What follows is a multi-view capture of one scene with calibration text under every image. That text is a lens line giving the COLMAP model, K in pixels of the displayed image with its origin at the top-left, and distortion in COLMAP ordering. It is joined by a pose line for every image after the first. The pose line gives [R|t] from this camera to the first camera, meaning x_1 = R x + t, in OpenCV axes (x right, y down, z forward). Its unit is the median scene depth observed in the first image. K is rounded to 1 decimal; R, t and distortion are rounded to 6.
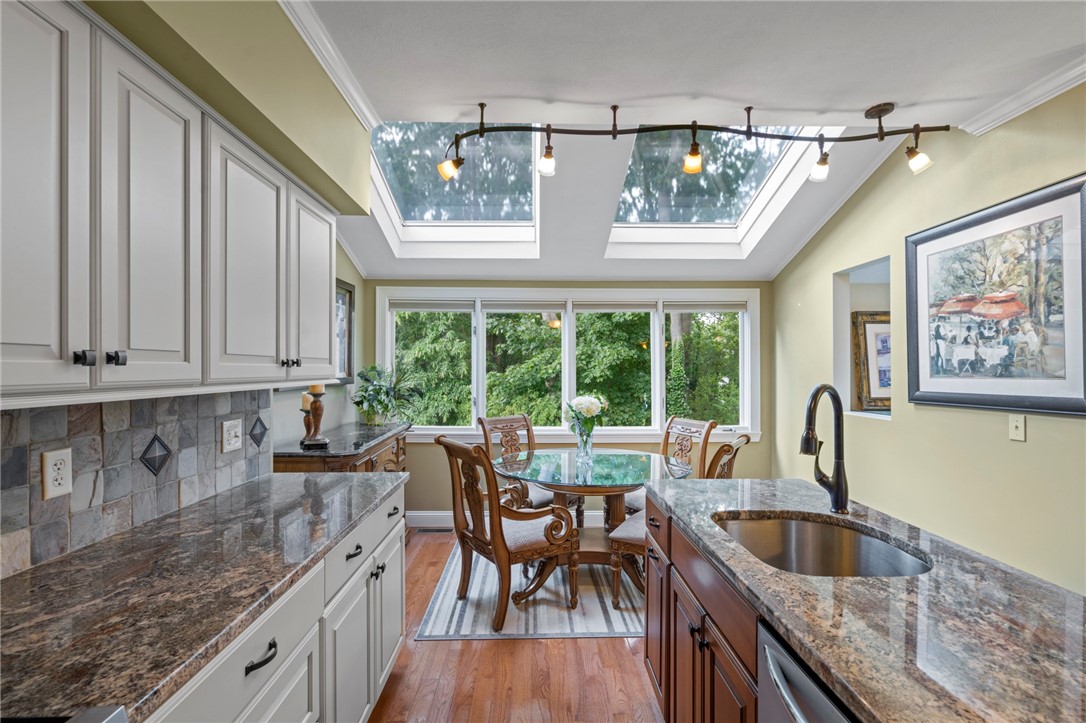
lens RADIAL K [[491.6, 0, 543.1], [0, 491.6, 369.7], [0, 0, 1]] dist [-0.000823, 0.001170]
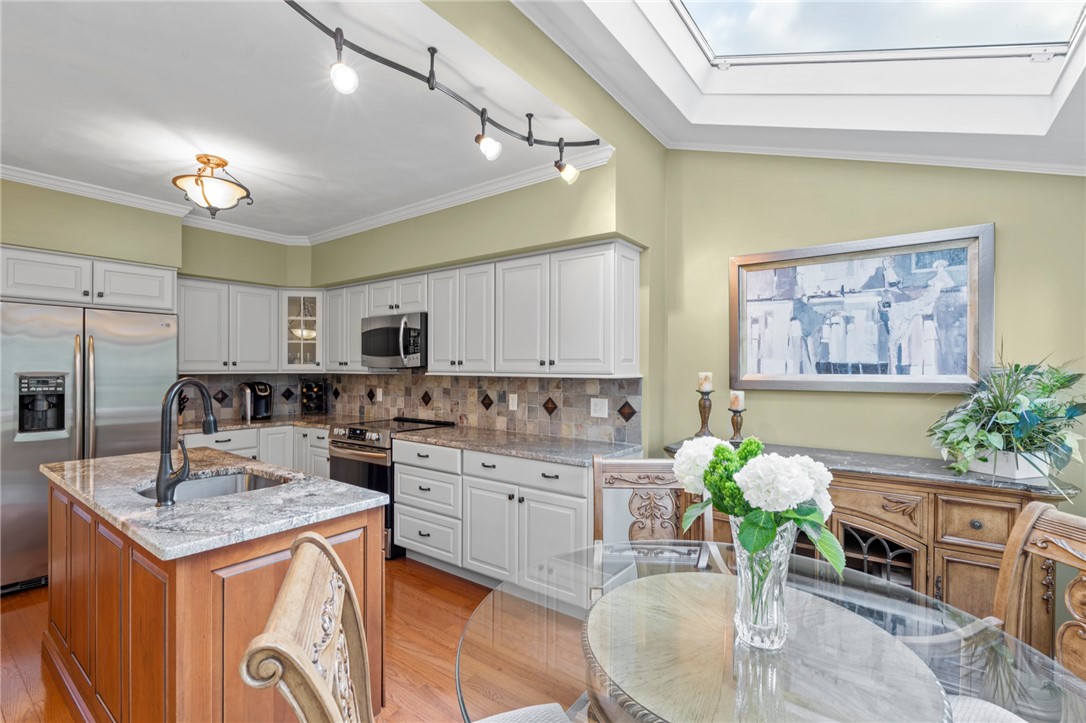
lens RADIAL K [[491.6, 0, 543.1], [0, 491.6, 369.7], [0, 0, 1]] dist [-0.000823, 0.001170]
pose [[-0.610324, 0.006706, -0.792124, 0.531511], [-0.004896, 0.999913, 0.012237, -0.007816], [0.792137, 0.011347, -0.610238, 1.283505]]
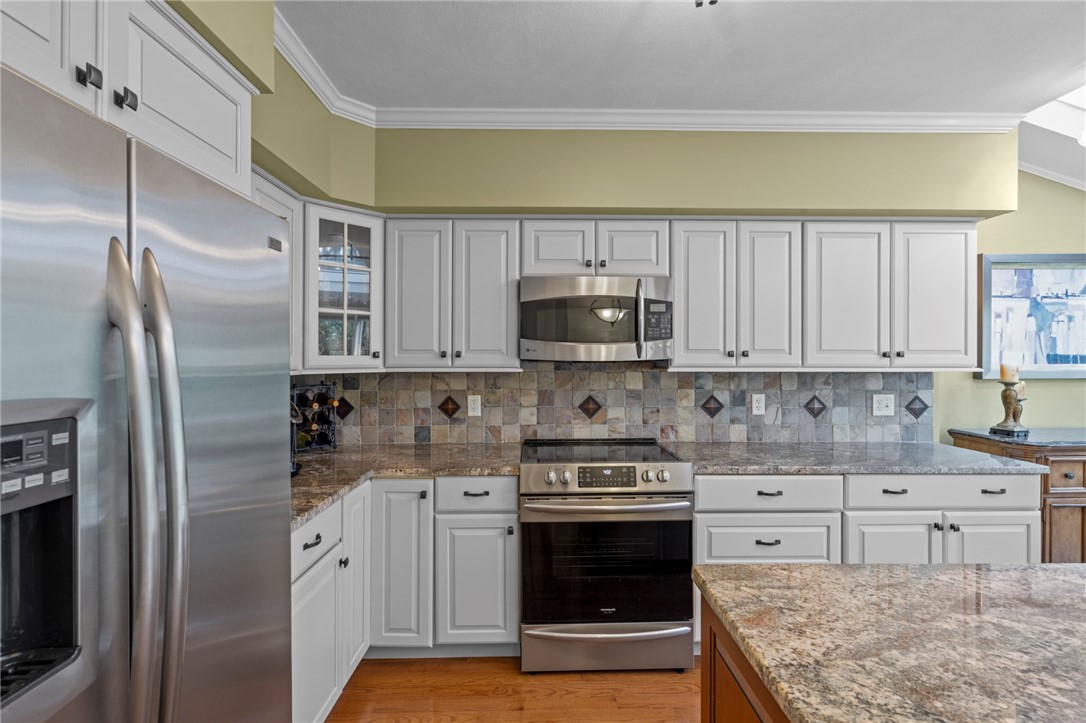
lens RADIAL K [[481.1, 0, 543.0], [0, 481.1, 361.5], [0, 0, 1]] dist [0.002720, 0.000346]
pose [[-0.004071, 0.009767, -0.999944, 0.540016], [-0.004563, 0.999942, 0.009785, -0.001737], [0.999981, 0.004603, -0.004027, 0.008807]]
